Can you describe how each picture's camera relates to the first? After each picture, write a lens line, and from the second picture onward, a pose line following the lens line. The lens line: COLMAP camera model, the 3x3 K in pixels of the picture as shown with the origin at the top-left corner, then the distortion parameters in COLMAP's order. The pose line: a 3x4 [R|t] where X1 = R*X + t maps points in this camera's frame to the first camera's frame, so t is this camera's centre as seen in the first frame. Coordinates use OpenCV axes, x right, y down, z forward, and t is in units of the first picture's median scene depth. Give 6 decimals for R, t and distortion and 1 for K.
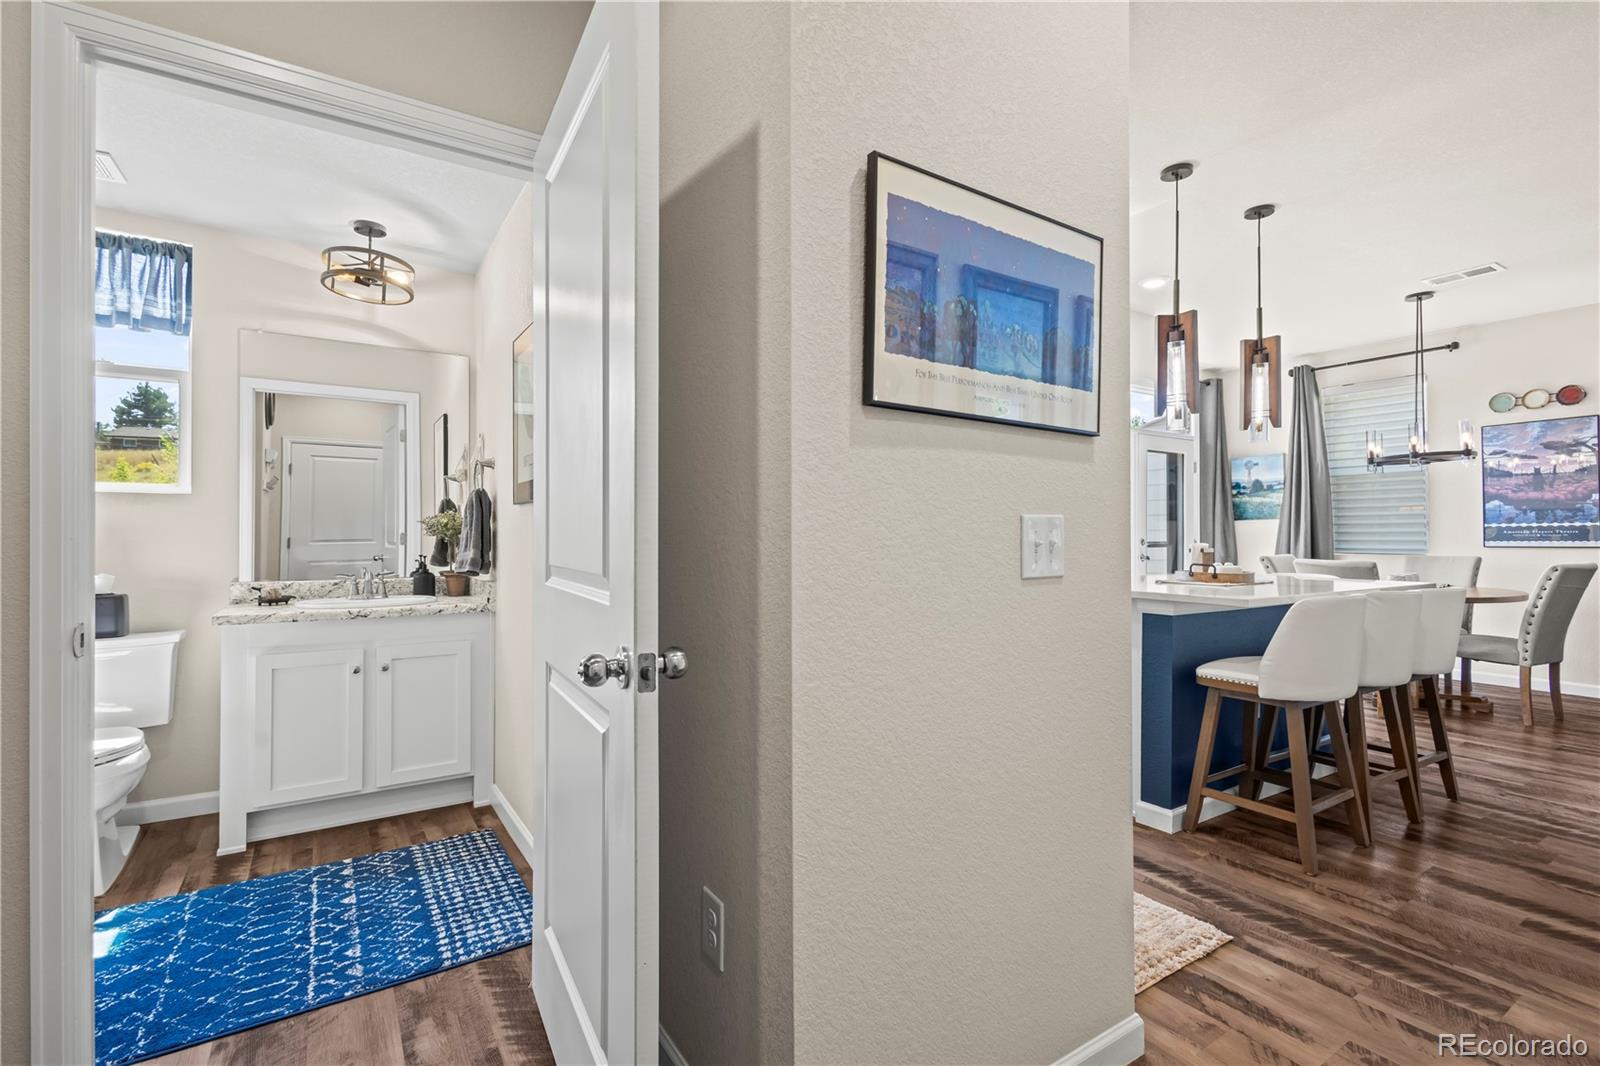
lens RADIAL K [[735.0, 0, 781.0], [0, 735.0, 534.4], [0, 0, 1]] dist [0.013126, -0.004668]
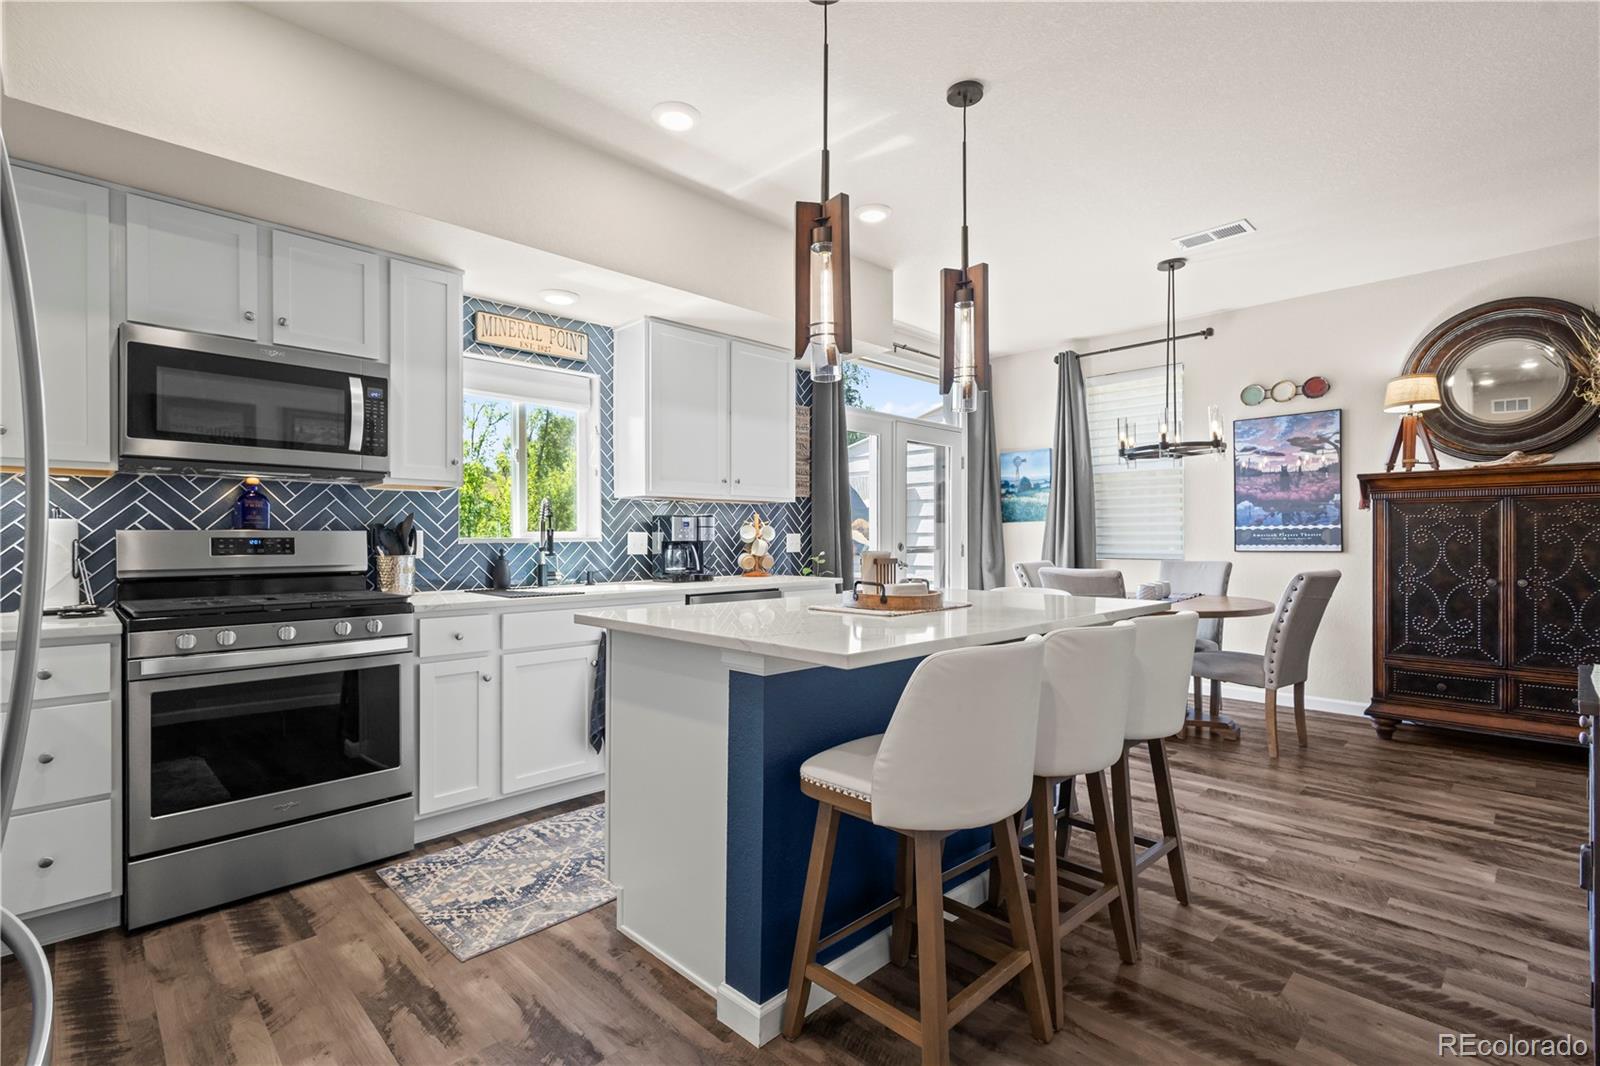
lens RADIAL K [[735.0, 0, 788.4], [0, 735.0, 546.3], [0, 0, 1]] dist [0.013126, -0.004668]
pose [[0.979252, -0.002898, 0.202627, 0.262319], [0.000676, 0.999939, 0.011034, -0.000068], [-0.202647, -0.010668, 0.979194, 0.255979]]
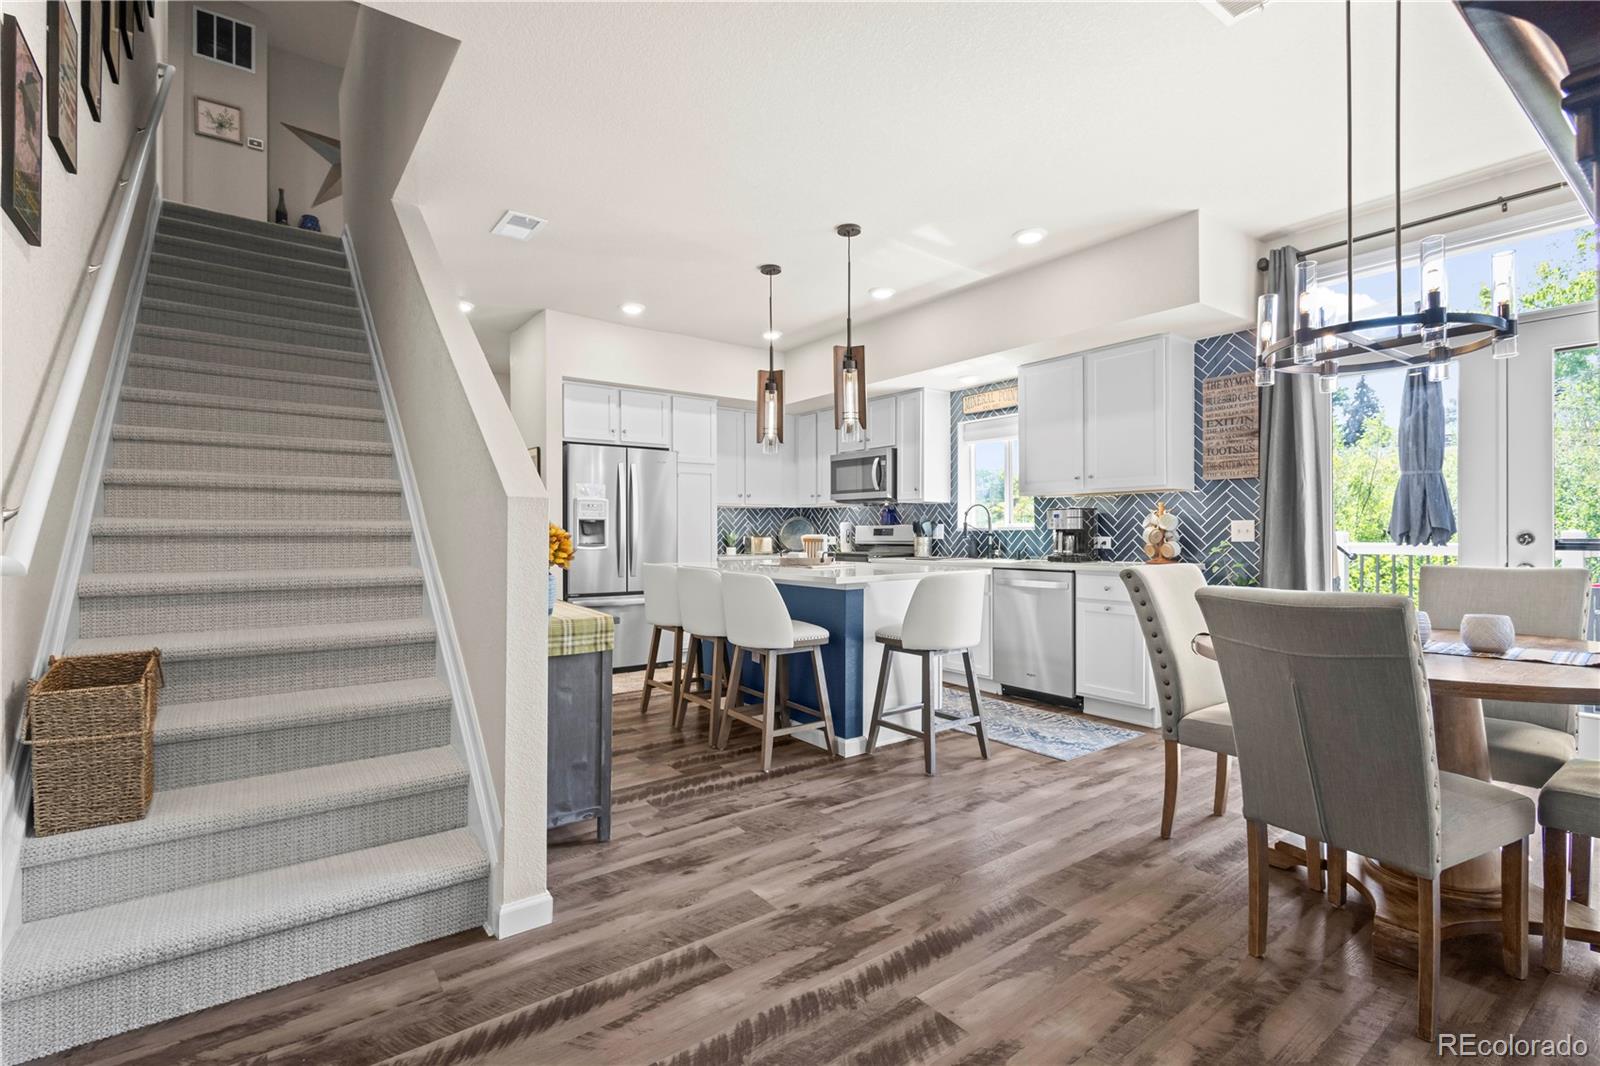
lens RADIAL K [[735.0, 0, 799.8], [0, 735.0, 532.4], [0, 0, 1]] dist [0.013126, -0.004668]
pose [[0.071478, -0.002658, -0.997439, 1.365710], [0.000797, 0.999996, -0.002607, 0.010252], [0.997442, -0.000609, 0.071480, 0.671962]]
